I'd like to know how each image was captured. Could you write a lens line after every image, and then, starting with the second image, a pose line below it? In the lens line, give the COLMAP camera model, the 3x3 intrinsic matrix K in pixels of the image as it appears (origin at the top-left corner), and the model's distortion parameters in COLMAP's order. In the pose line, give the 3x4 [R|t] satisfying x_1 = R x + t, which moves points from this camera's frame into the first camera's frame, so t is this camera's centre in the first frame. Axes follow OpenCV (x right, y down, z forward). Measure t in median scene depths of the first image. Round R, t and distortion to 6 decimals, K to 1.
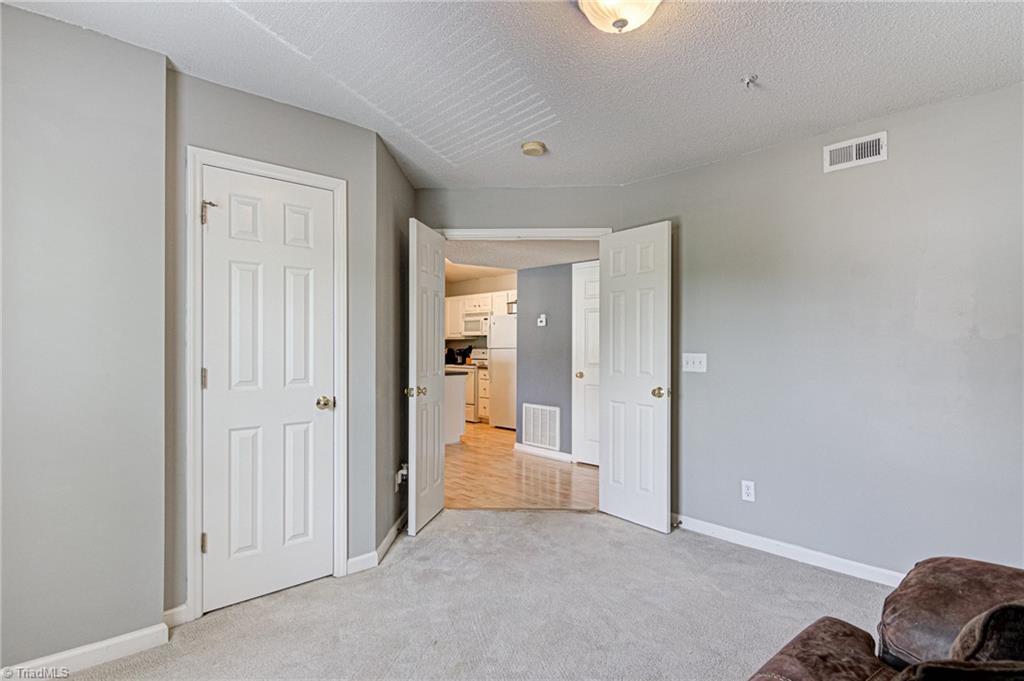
lens RADIAL K [[532.2, 0, 512.0], [0, 532.2, 340.5], [0, 0, 1]] dist [-0.003696, -0.001103]
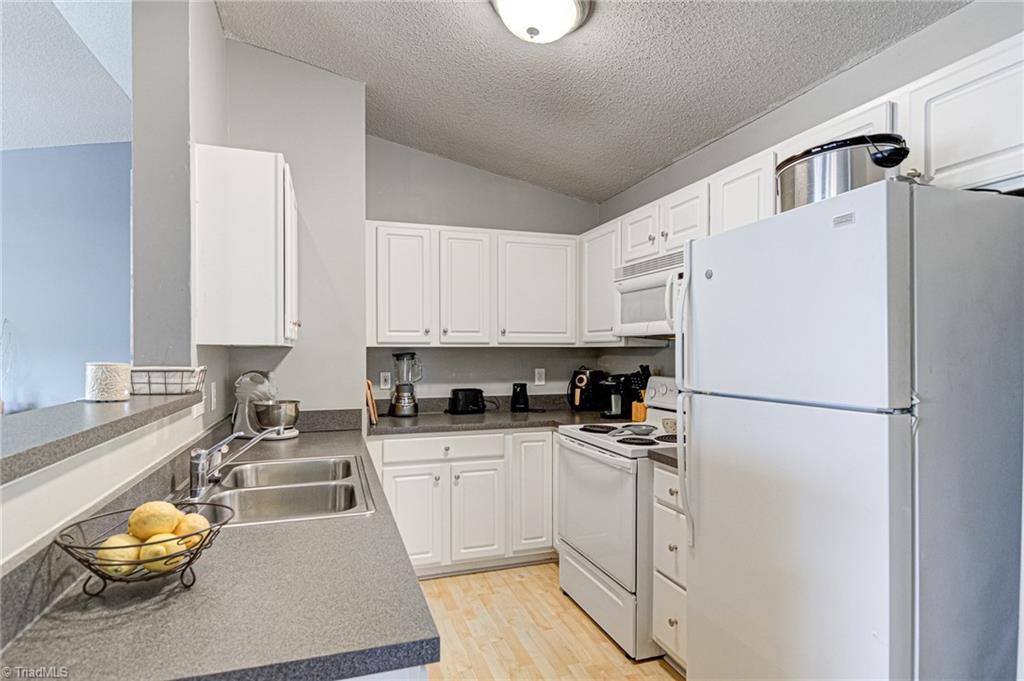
lens RADIAL K [[564.1, 0, 512.0], [0, 564.1, 340.5], [0, 0, 1]] dist [0.001572, 0.000050]
pose [[0.914558, -0.003807, -0.404436, -0.012054], [0.001780, 0.999984, -0.005387, -0.004545], [0.404450, 0.004206, 0.914550, 0.674457]]
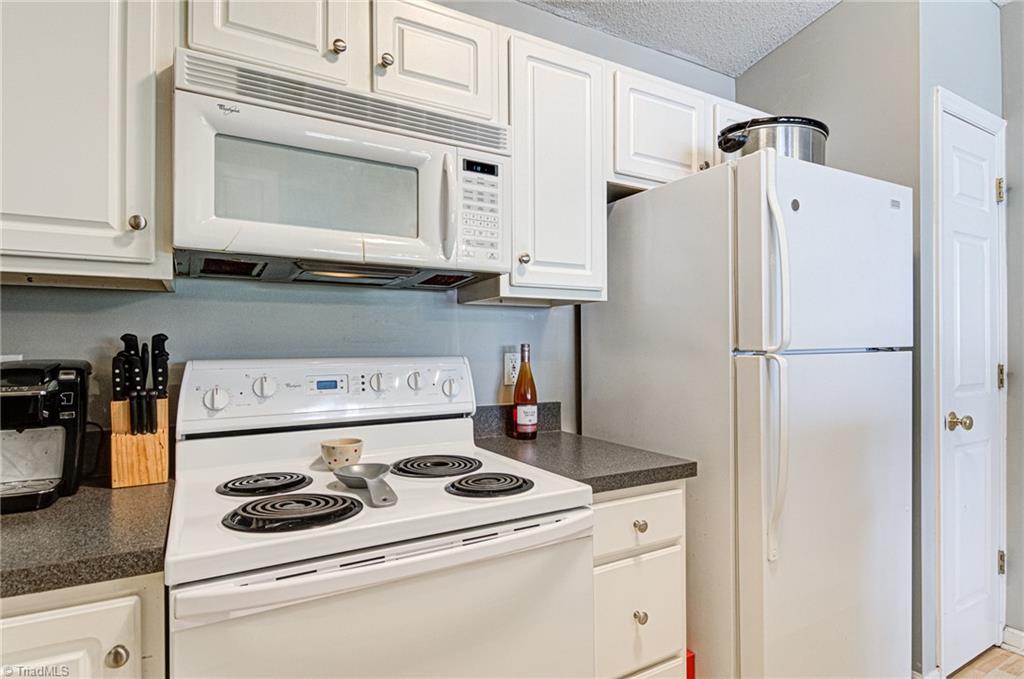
lens RADIAL K [[532.2, 0, 512.0], [0, 532.2, 339.5], [0, 0, 1]] dist [-0.003696, -0.001103]
pose [[0.218578, 0.008492, 0.975783, -0.193546], [-0.007179, 0.999949, -0.007095, 0.011260], [-0.975793, -0.005454, 0.218627, 0.928873]]
